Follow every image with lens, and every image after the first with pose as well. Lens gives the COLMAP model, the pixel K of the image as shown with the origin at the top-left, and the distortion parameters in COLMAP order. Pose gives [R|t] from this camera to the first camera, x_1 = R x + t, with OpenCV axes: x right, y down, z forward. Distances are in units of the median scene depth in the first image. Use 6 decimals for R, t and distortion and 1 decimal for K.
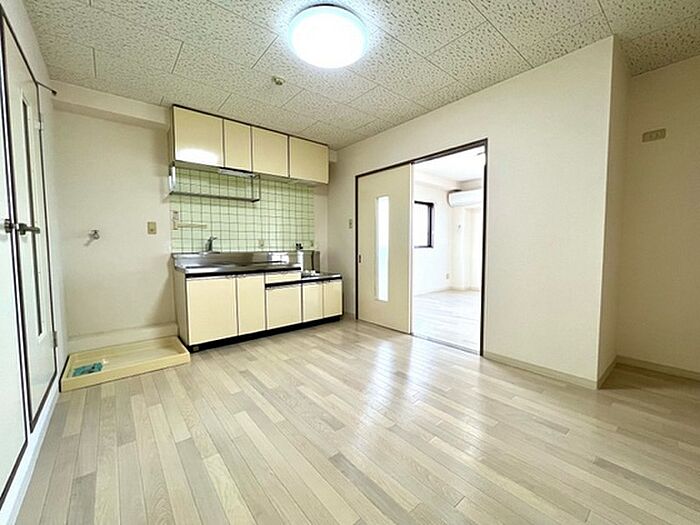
lens RADIAL K [[280.1, 0, 347.3], [0, 280.1, 260.3], [0, 0, 1]] dist [-0.002670, -0.000094]
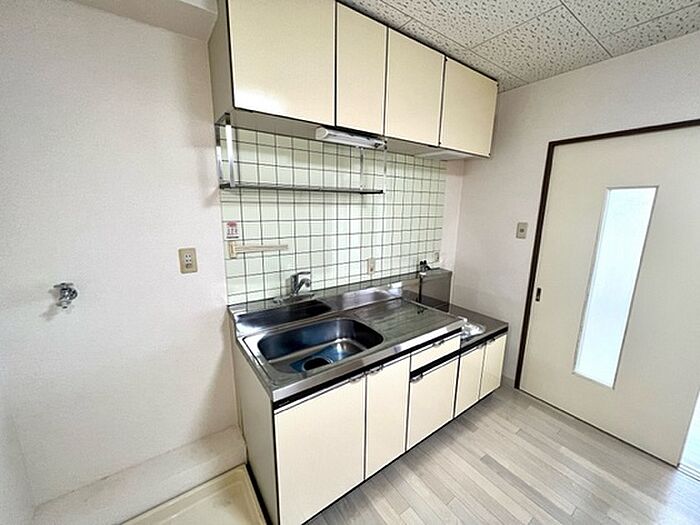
lens RADIAL K [[280.1, 0, 353.0], [0, 280.1, 263.1], [0, 0, 1]] dist [-0.002670, -0.000094]
pose [[0.995946, 0.033697, -0.083402, -0.349755], [-0.022208, 0.990593, 0.135026, -0.169144], [0.087168, -0.132627, 0.987326, 0.511082]]
